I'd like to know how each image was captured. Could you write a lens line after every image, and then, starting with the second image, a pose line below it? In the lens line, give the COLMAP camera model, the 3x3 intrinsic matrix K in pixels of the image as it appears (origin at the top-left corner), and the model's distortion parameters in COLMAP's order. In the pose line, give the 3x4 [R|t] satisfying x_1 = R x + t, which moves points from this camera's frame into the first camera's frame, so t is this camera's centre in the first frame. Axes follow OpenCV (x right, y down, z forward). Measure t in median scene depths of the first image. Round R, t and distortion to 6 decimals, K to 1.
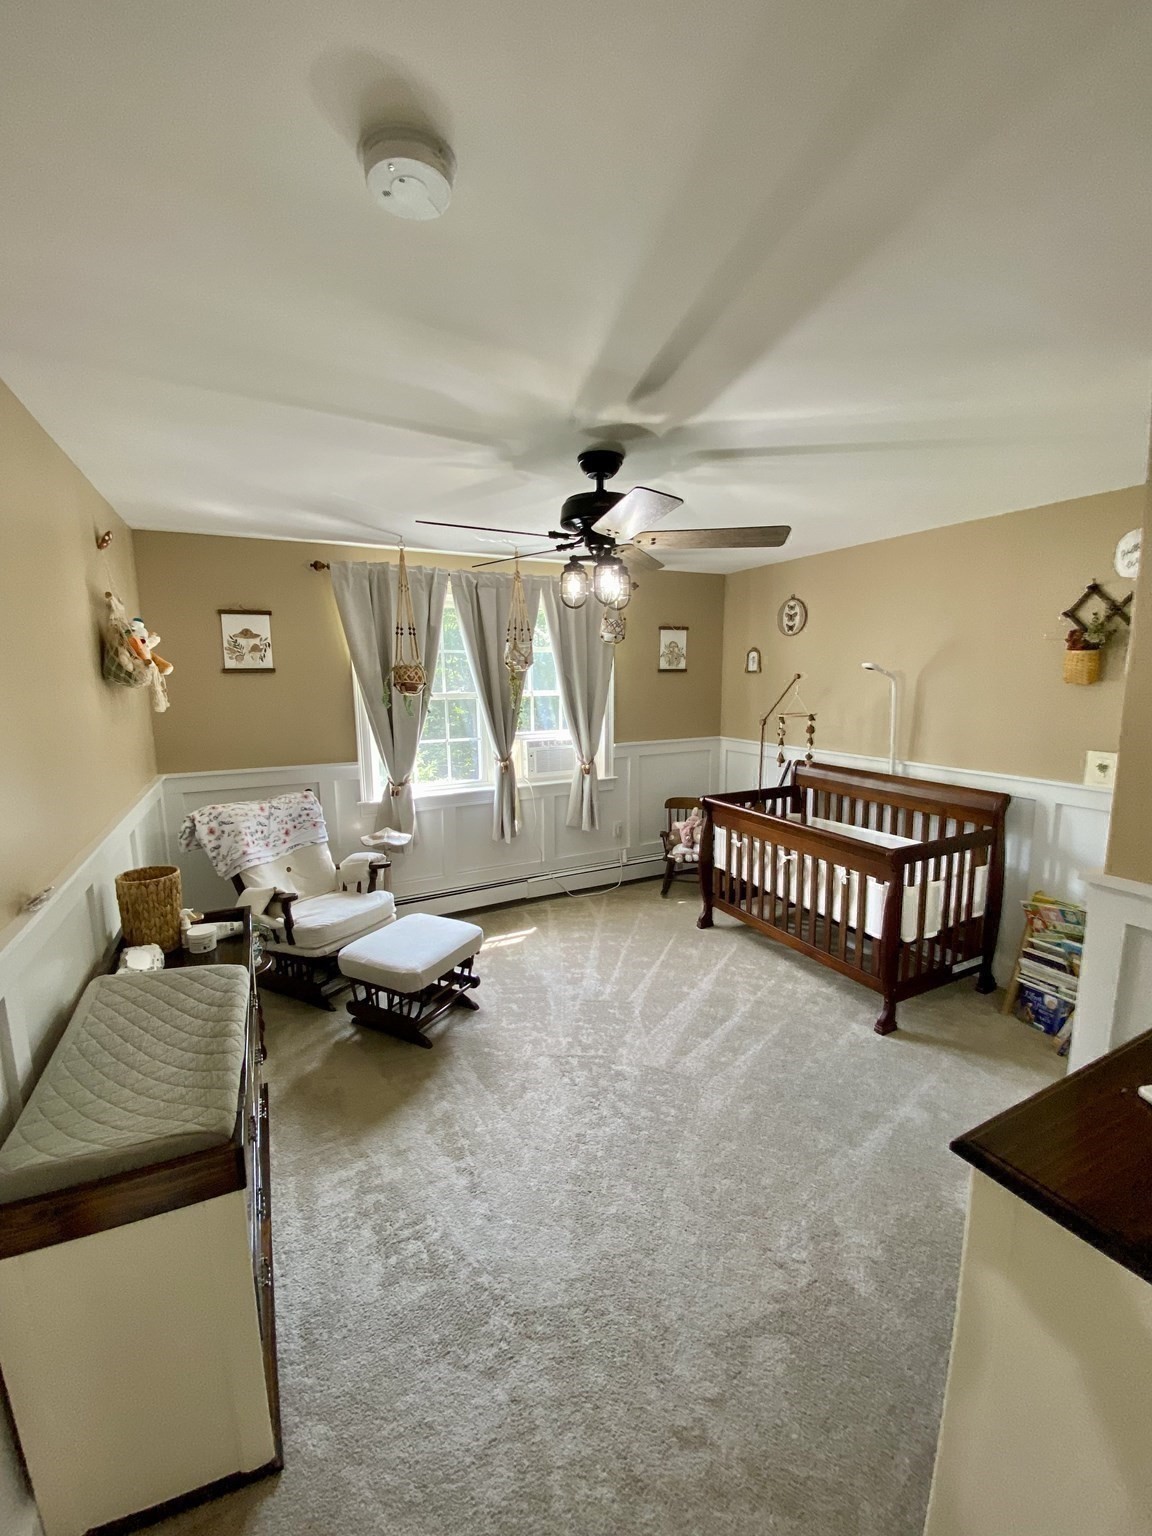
lens RADIAL K [[631.4, 0, 584.4], [0, 631.4, 771.5], [0, 0, 1]] dist [-0.004557, -0.002030]
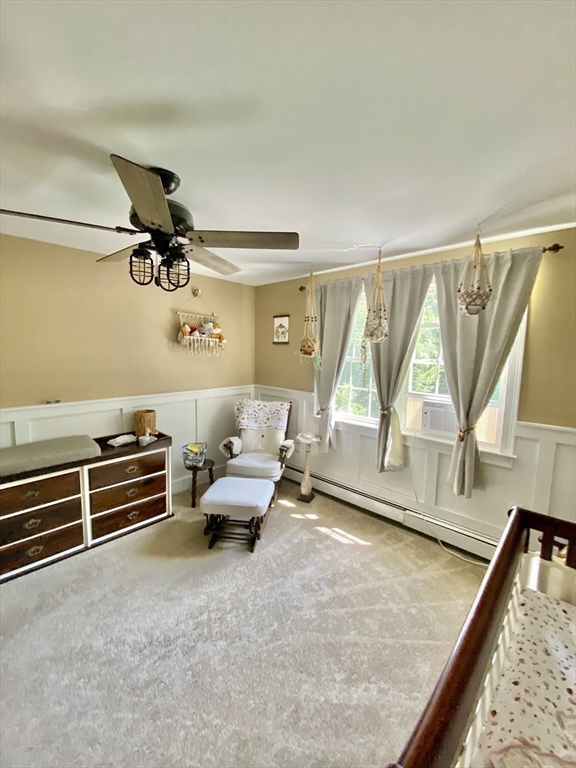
lens RADIAL K [[315.7, 0, 288.1], [0, 315.7, 381.6], [0, 0, 1]] dist [-0.004557, -0.002030]
pose [[0.311954, 0.106515, -0.944108, 0.474082], [-0.164305, 0.984772, 0.056813, -0.090014], [0.935782, 0.137398, 0.324705, 0.648728]]
